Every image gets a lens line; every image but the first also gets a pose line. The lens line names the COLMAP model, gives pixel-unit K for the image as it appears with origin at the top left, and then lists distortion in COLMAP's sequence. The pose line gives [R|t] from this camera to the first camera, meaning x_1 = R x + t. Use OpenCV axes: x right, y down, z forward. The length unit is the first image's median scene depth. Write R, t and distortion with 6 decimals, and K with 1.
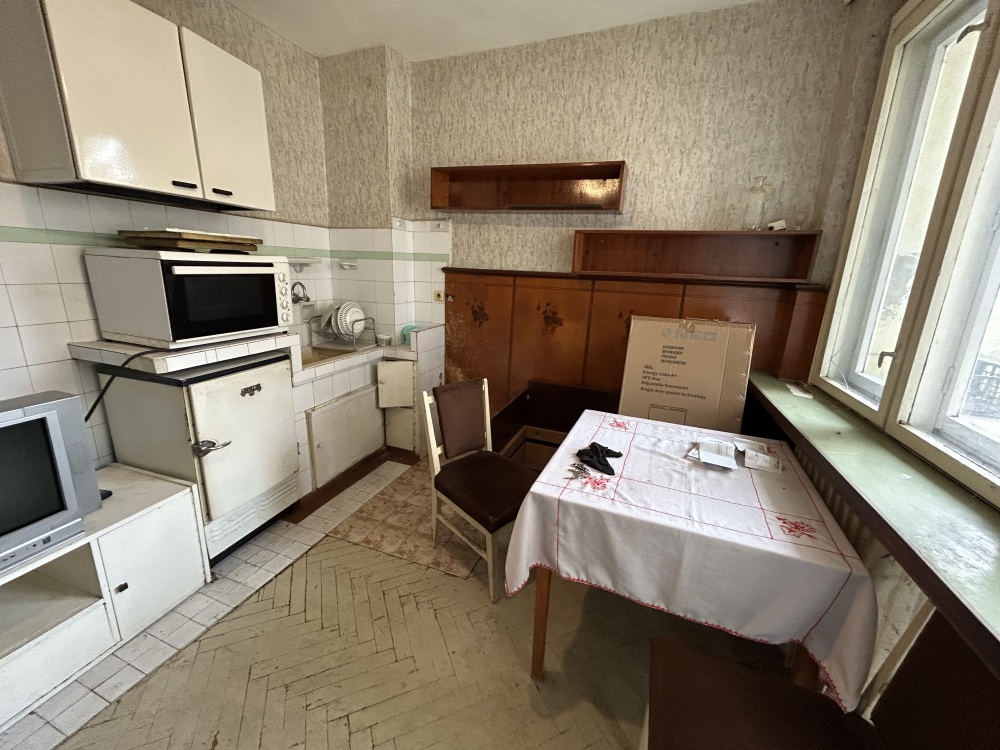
lens RADIAL K [[405.0, 0, 497.5], [0, 405.0, 370.0], [0, 0, 1]] dist [0.001140, 0.000018]
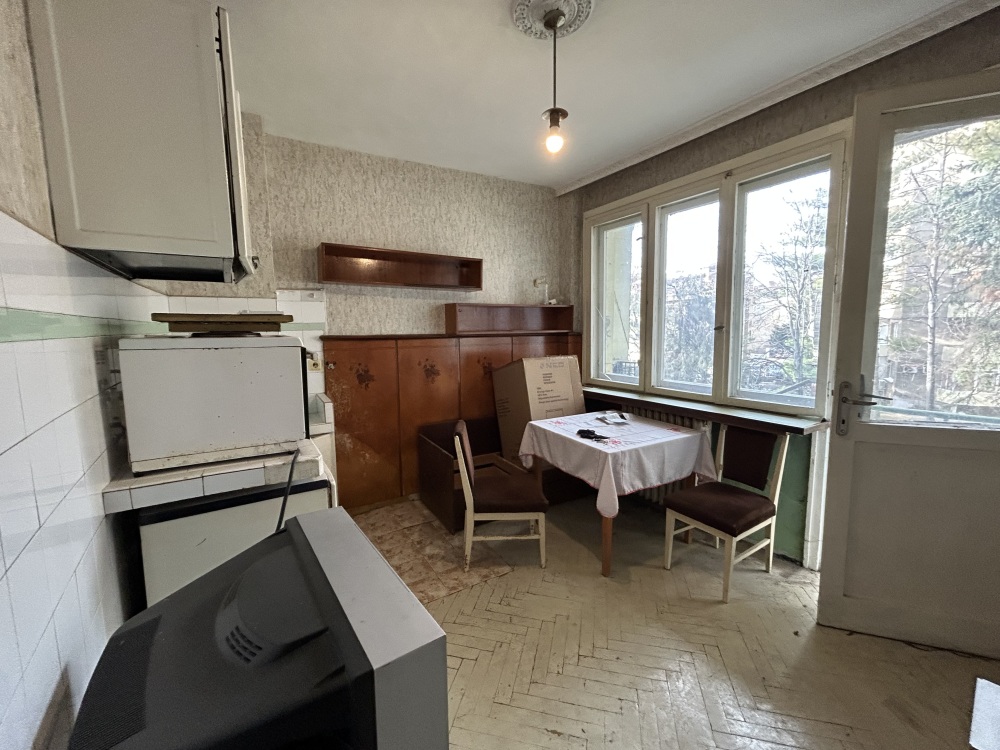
lens RADIAL K [[405.0, 0, 497.5], [0, 405.0, 370.0], [0, 0, 1]] dist [0.001140, 0.000018]
pose [[0.623805, -0.127524, 0.771107, -0.713890], [0.224488, 0.974262, -0.020483, -0.062154], [-0.748648, 0.185881, 0.636376, 0.071375]]
